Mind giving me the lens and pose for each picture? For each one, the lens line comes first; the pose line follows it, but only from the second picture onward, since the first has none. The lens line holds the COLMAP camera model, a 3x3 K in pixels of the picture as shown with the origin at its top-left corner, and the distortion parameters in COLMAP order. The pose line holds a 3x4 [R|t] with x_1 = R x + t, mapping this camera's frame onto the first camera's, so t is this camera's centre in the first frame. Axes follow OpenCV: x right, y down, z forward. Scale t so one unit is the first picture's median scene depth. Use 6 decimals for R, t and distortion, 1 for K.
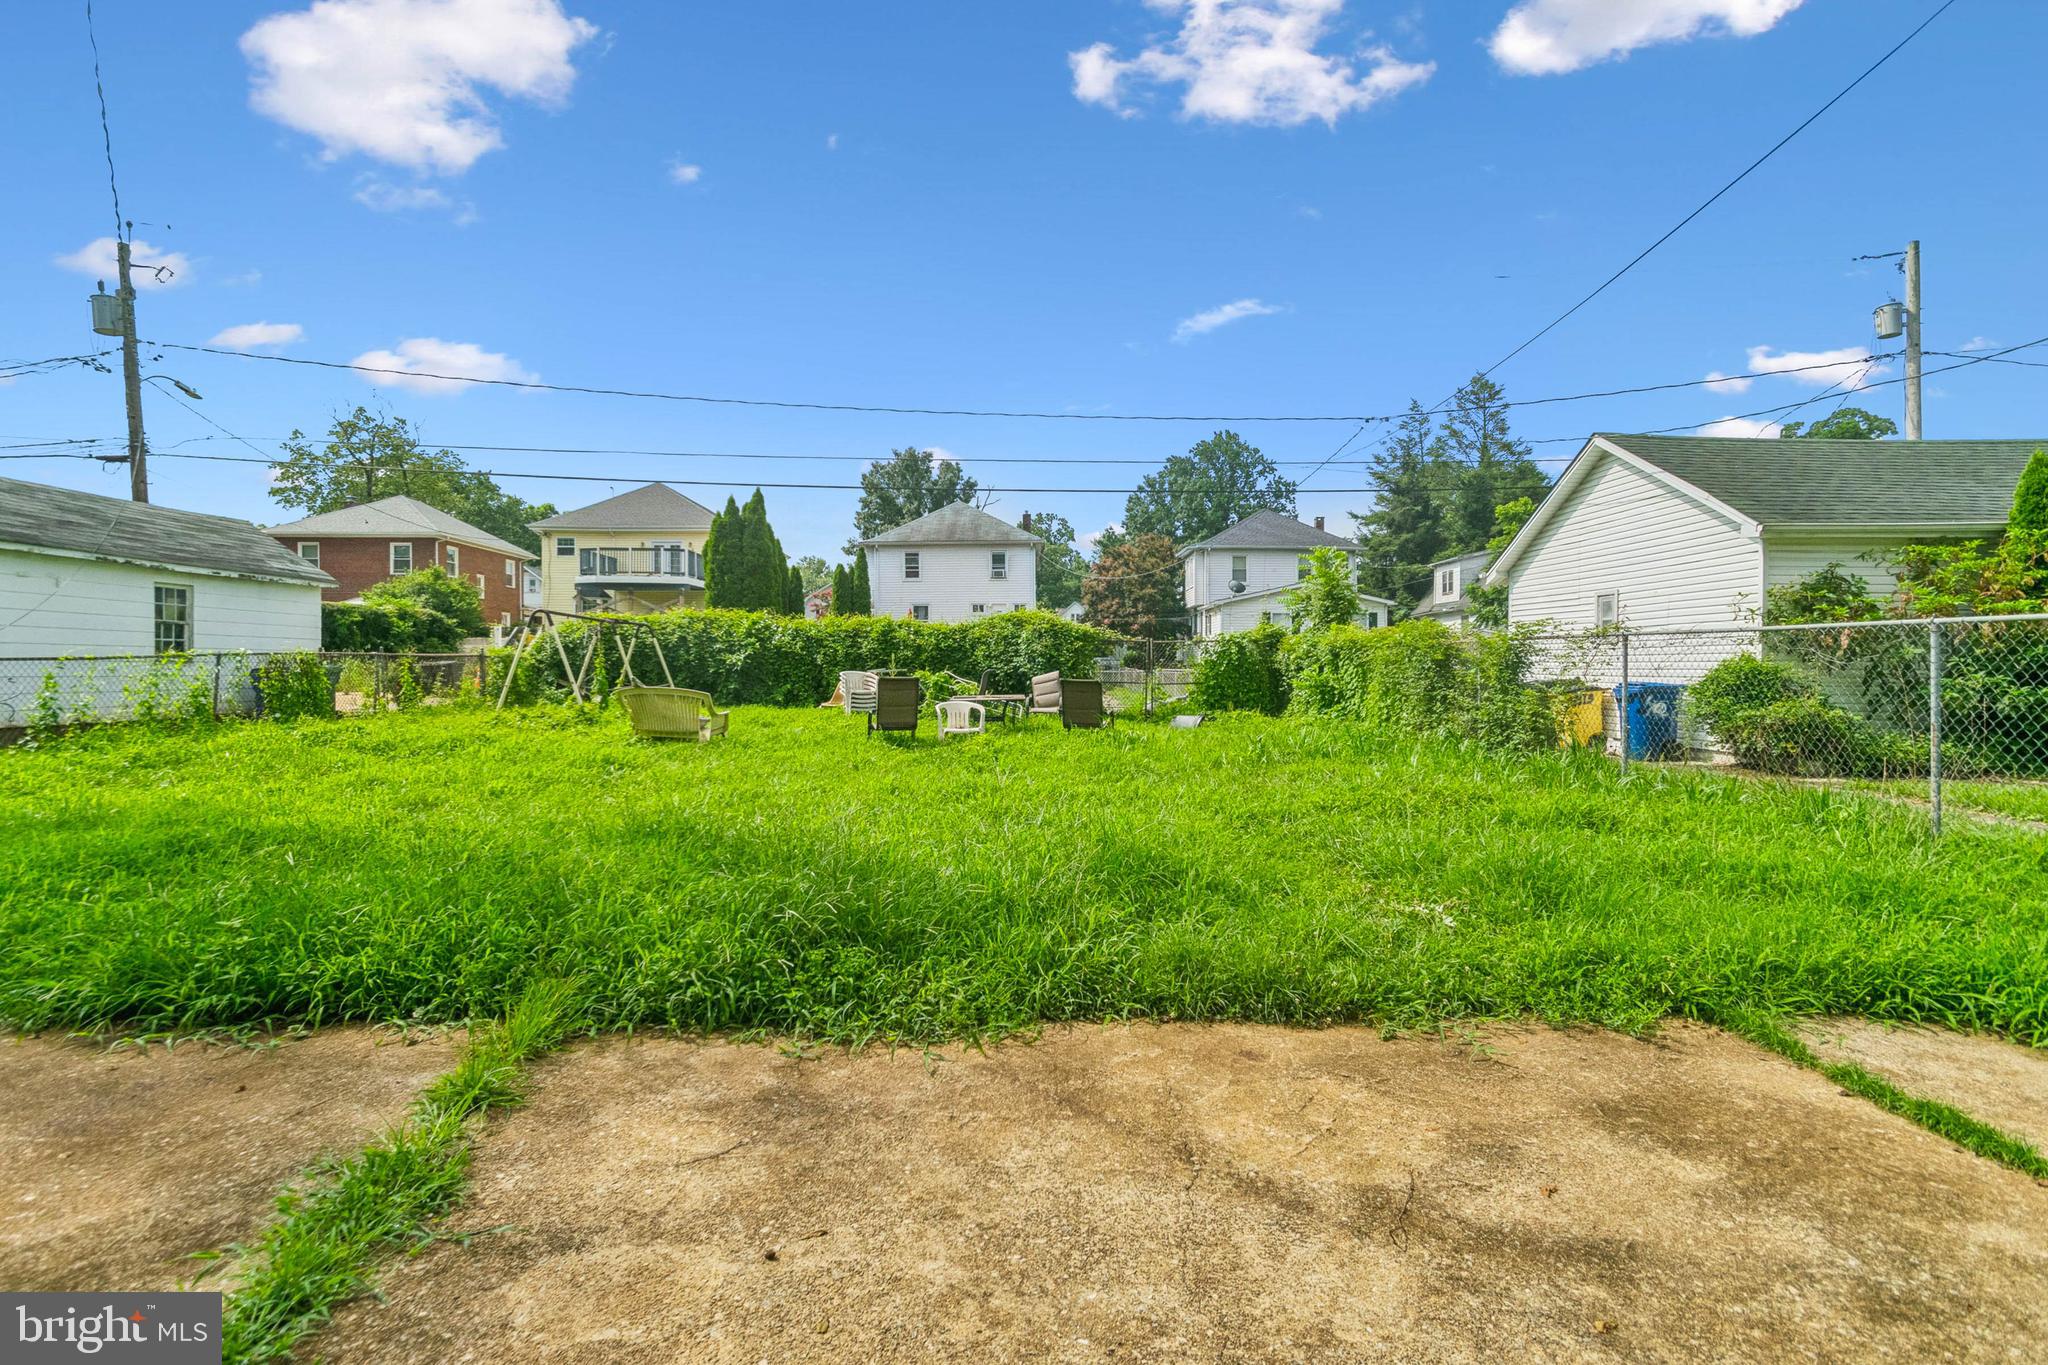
lens RADIAL K [[1000.8, 0, 1024.0], [0, 1000.8, 682.5], [0, 0, 1]] dist [-0.003023, -0.000745]
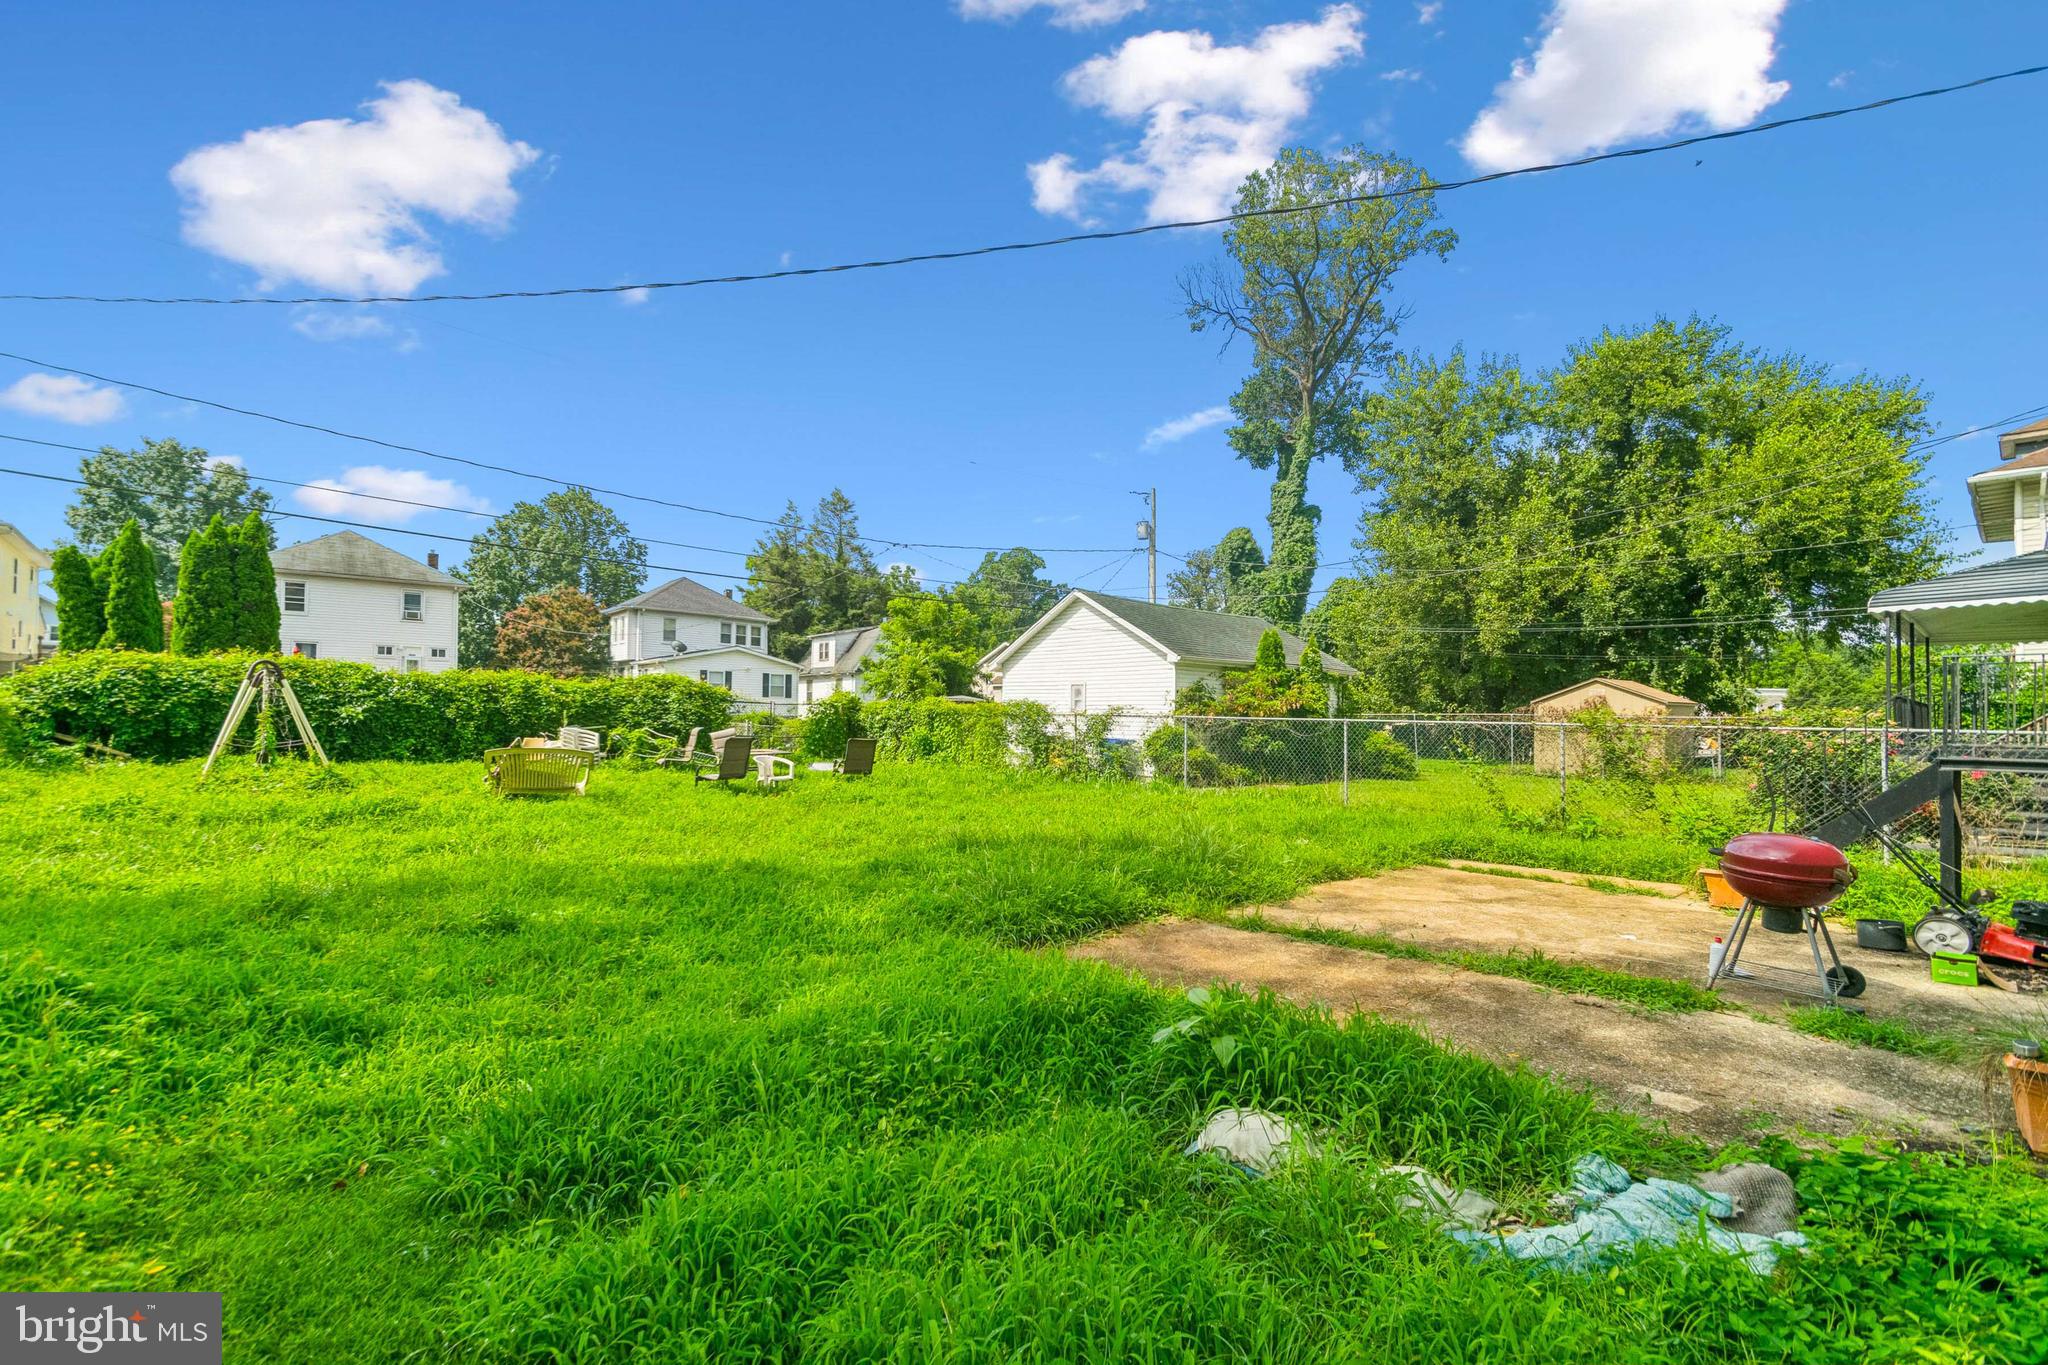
lens RADIAL K [[915.2, 0, 1012.9], [0, 915.2, 707.8], [0, 0, 1]] dist [0.002032, 0.000048]
pose [[0.742388, 0.018545, 0.669713, -0.181961], [-0.005601, 0.999754, -0.021476, -0.005720], [-0.669947, 0.012192, 0.742309, -0.021666]]
